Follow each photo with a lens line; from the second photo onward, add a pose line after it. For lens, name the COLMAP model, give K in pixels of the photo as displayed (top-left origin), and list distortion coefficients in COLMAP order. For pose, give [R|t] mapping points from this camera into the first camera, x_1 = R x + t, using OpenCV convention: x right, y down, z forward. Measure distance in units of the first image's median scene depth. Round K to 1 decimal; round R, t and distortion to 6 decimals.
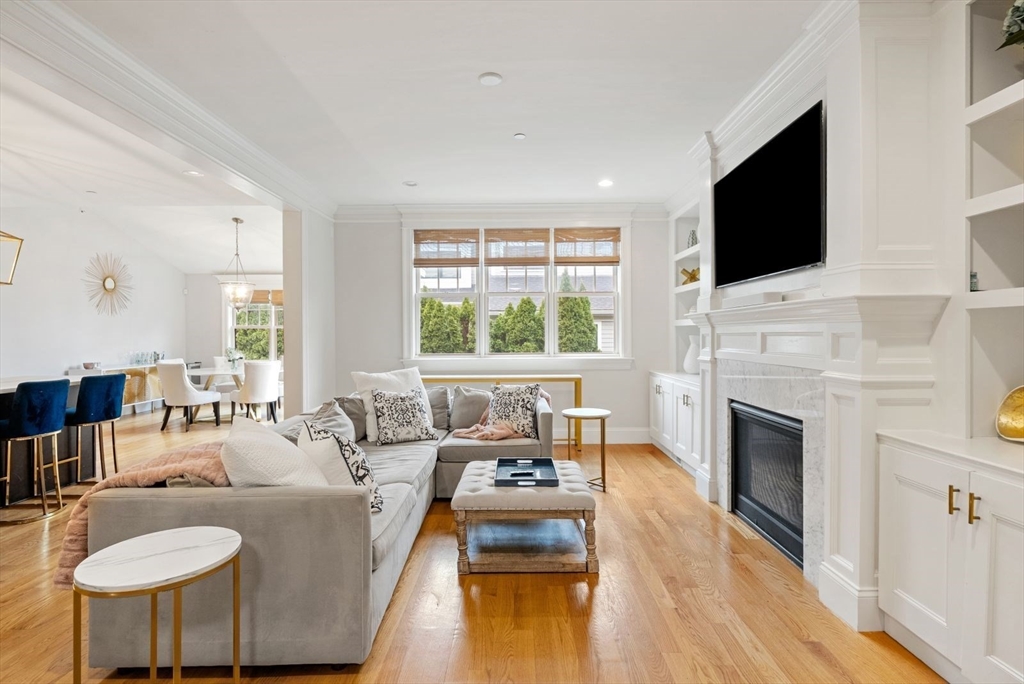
lens RADIAL K [[479.3, 0, 512.2], [0, 479.3, 340.0], [0, 0, 1]] dist [0.000950, -0.000224]
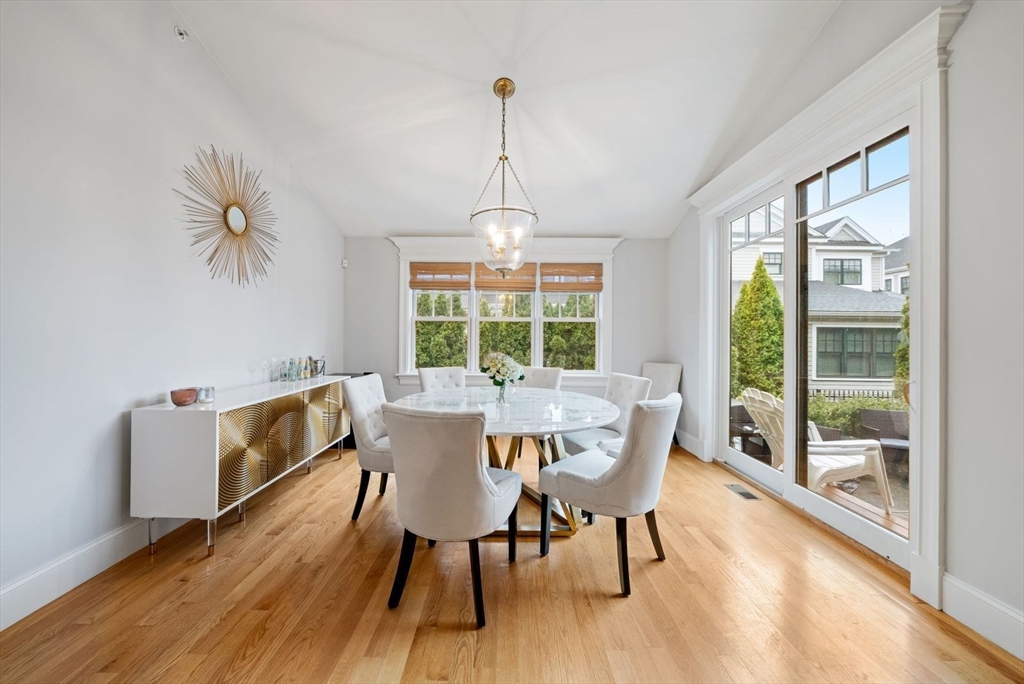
lens RADIAL K [[350.8, 0, 508.1], [0, 350.8, 336.5], [0, 0, 1]] dist [0.000816, 0.000107]
pose [[0.999844, 0.011492, -0.013408, -0.560633], [-0.011671, 0.999842, -0.013381, 0.003150], [0.013252, 0.013535, 0.999821, 0.652237]]
